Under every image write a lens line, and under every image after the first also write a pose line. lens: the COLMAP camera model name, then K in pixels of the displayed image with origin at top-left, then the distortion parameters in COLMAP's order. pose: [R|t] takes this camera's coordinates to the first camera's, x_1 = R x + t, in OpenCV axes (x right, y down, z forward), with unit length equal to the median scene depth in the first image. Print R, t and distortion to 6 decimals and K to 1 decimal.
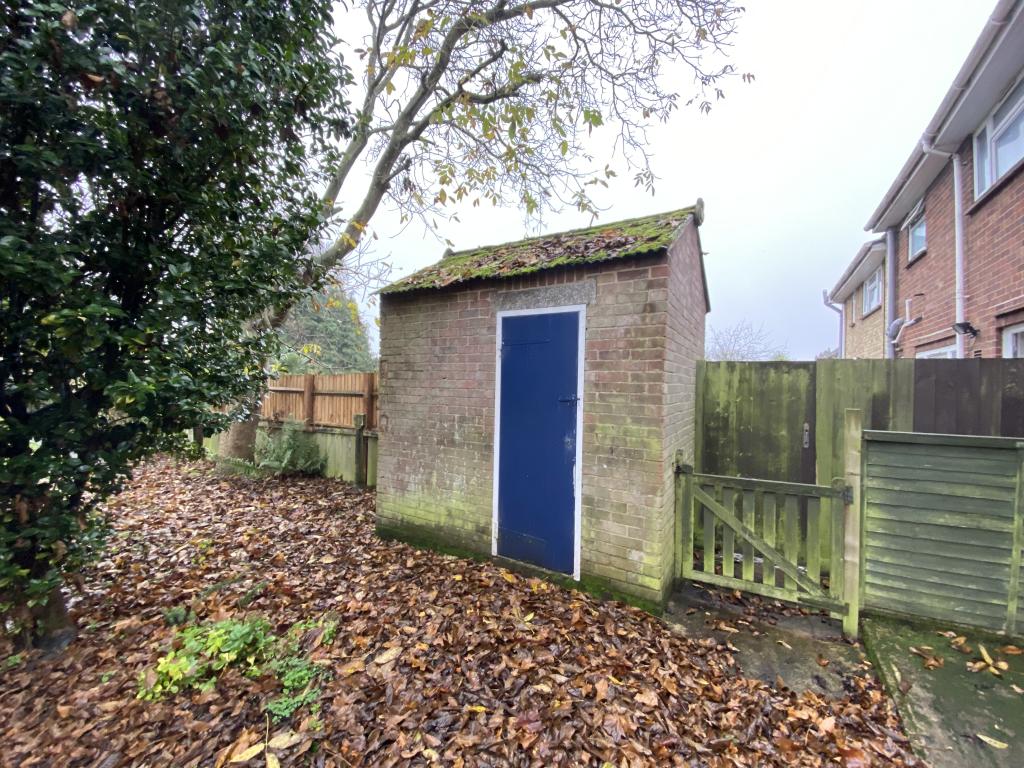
lens RADIAL K [[412.0, 0, 512.0], [0, 412.0, 384.0], [0, 0, 1]] dist [0.014939, -0.016334]
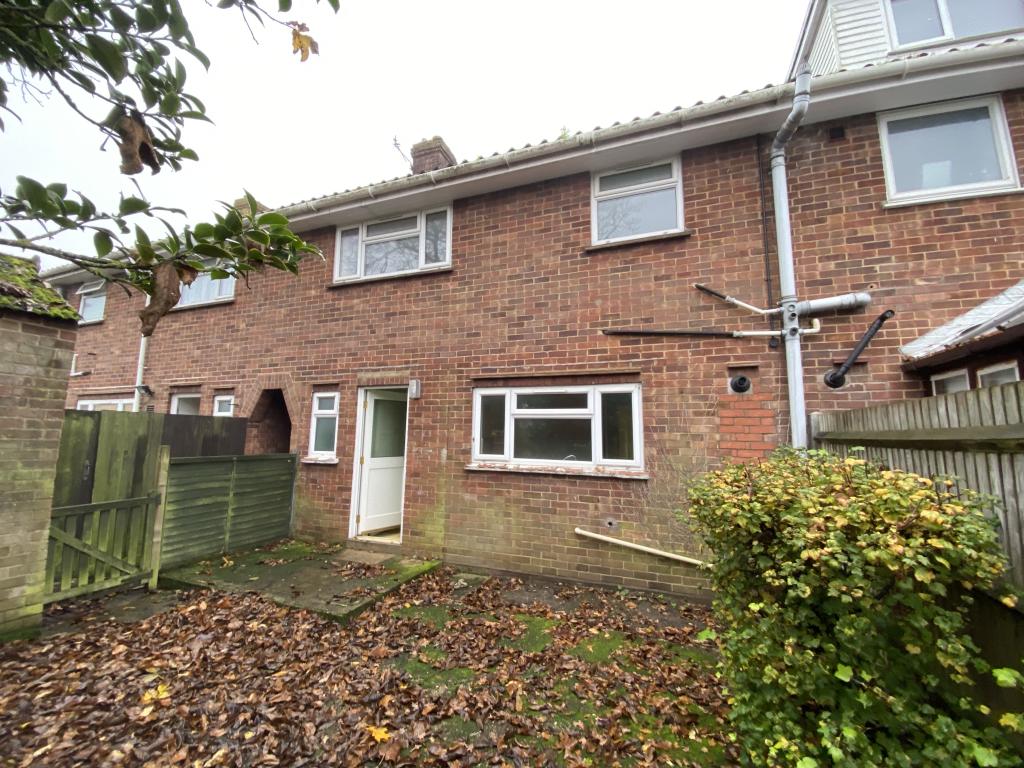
lens RADIAL K [[412.0, 0, 512.0], [0, 412.0, 384.0], [0, 0, 1]] dist [0.014939, -0.016334]
pose [[-0.184024, 0.105788, 0.977212, -0.996398], [-0.014667, 0.993785, -0.110344, -0.021042], [-0.982812, -0.034638, -0.181328, -0.046236]]
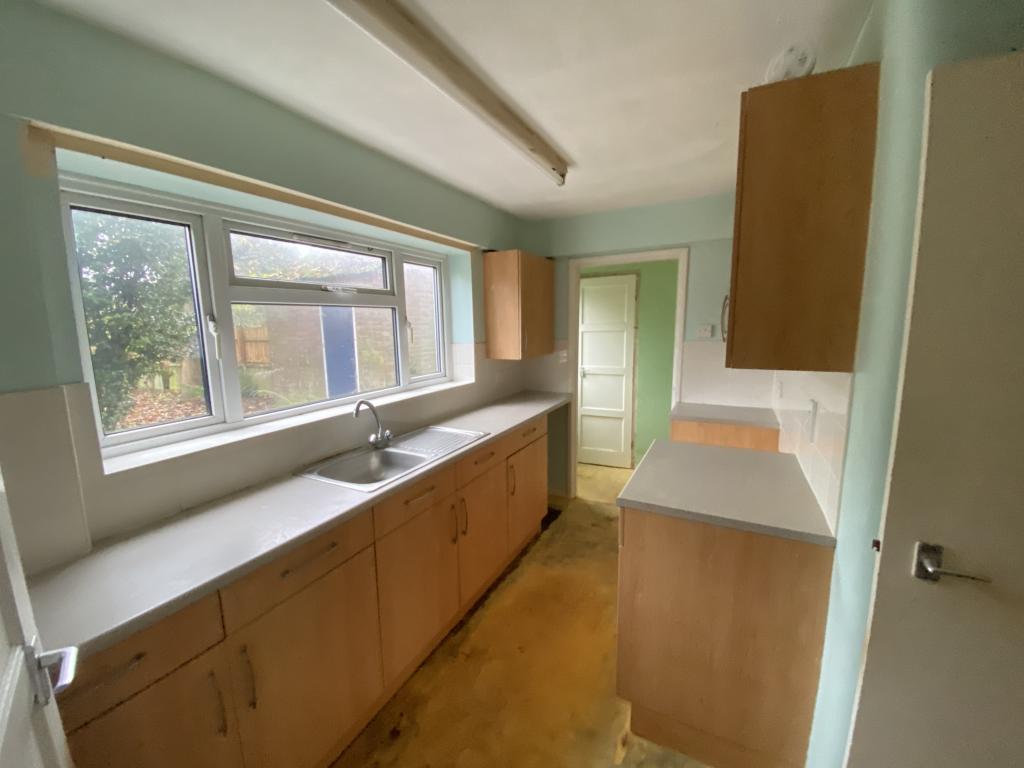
lens RADIAL K [[412.0, 0, 512.0], [0, 412.0, 384.0], [0, 0, 1]] dist [0.014939, -0.016334]
pose [[0.997471, -0.041039, 0.058024, 0.894766], [0.032193, 0.988774, 0.145911, -0.024151], [-0.063361, -0.143674, 0.987595, -1.253573]]
